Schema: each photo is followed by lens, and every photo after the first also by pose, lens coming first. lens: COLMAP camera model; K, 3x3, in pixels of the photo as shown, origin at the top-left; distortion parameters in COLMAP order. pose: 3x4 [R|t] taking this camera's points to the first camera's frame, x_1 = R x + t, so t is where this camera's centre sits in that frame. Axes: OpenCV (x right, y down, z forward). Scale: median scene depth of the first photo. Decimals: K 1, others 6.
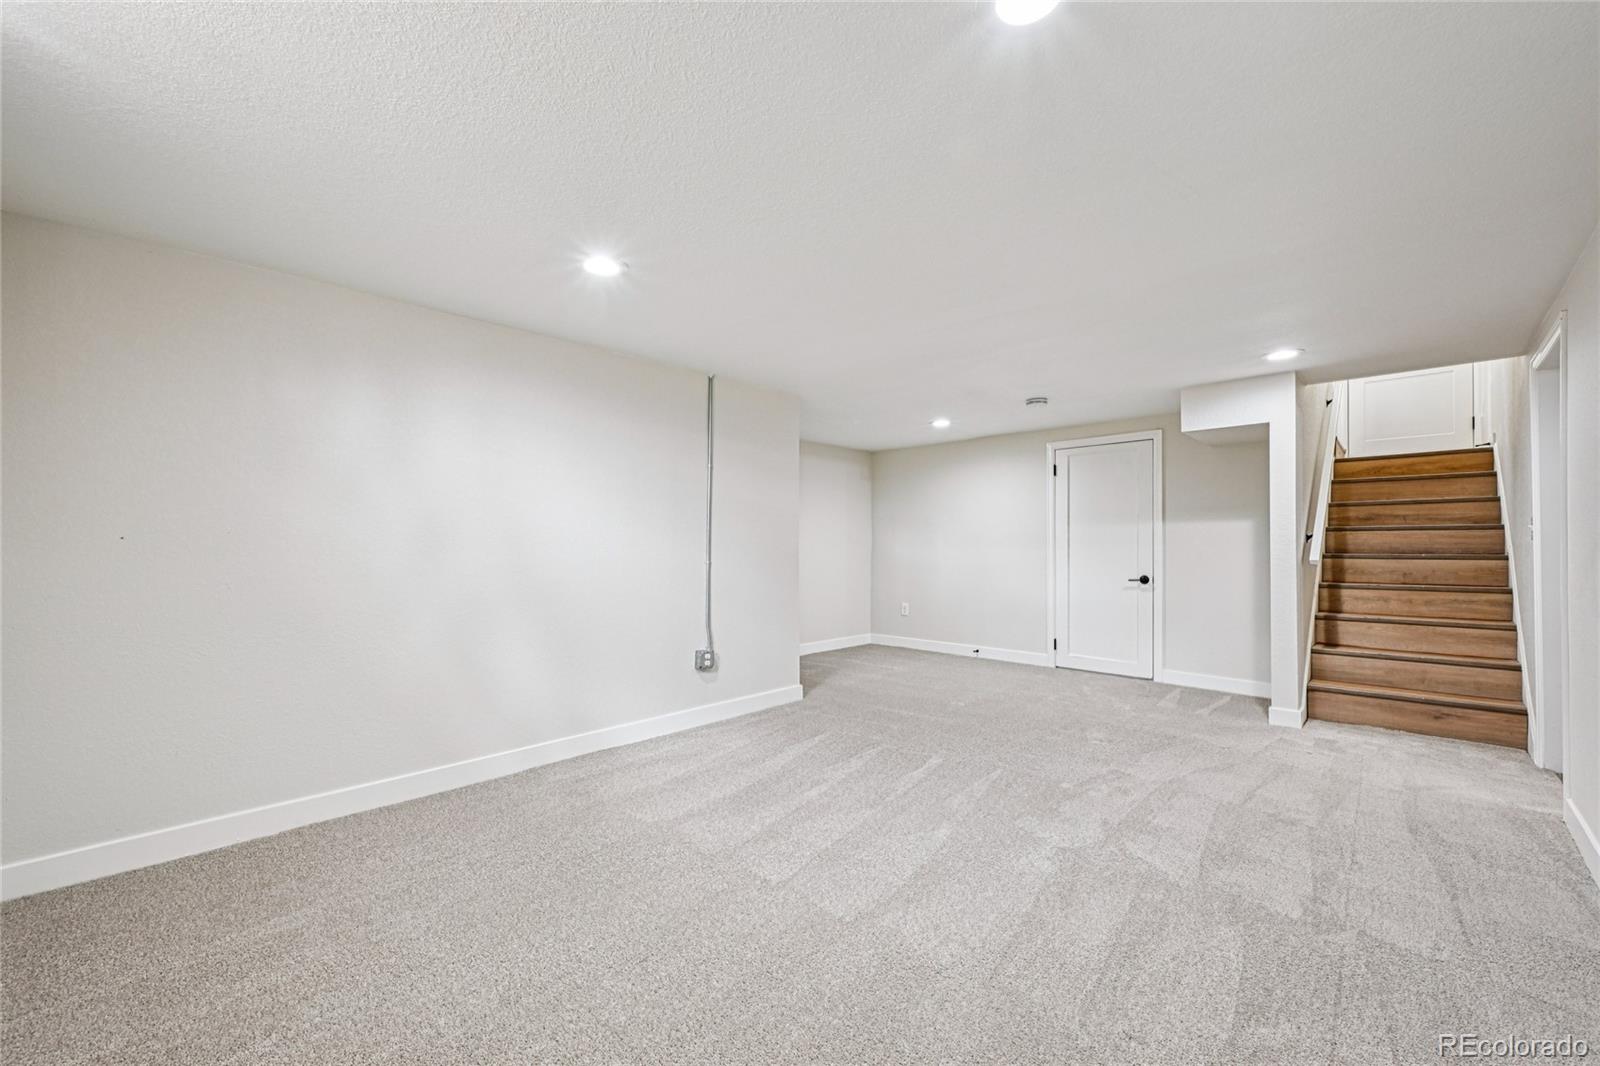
lens RADIAL K [[626.8, 0, 807.5], [0, 626.8, 540.5], [0, 0, 1]] dist [0.002053, 0.000032]
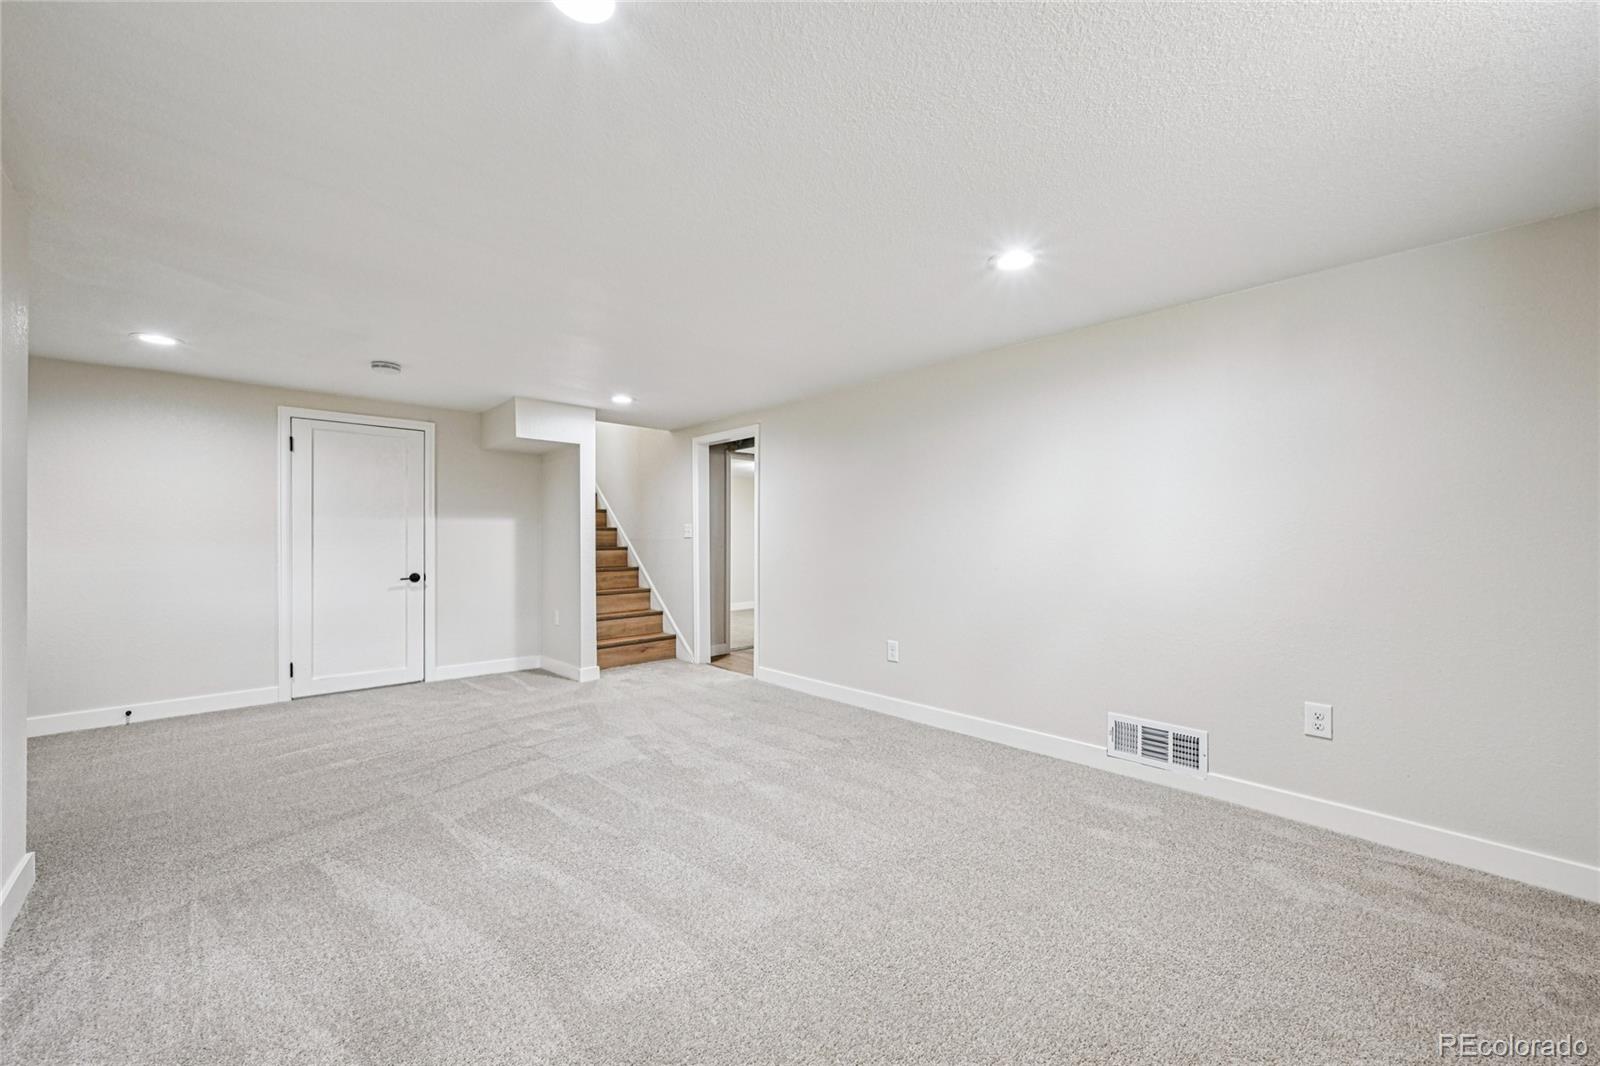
lens RADIAL K [[625.7, 0, 809.7], [0, 625.7, 536.2], [0, 0, 1]] dist [0.000284, 0.000064]
pose [[0.047362, 0.006291, 0.998858, -0.527530], [-0.005923, 0.999964, -0.006017, 0.003235], [-0.998860, -0.005631, 0.047397, 0.505945]]
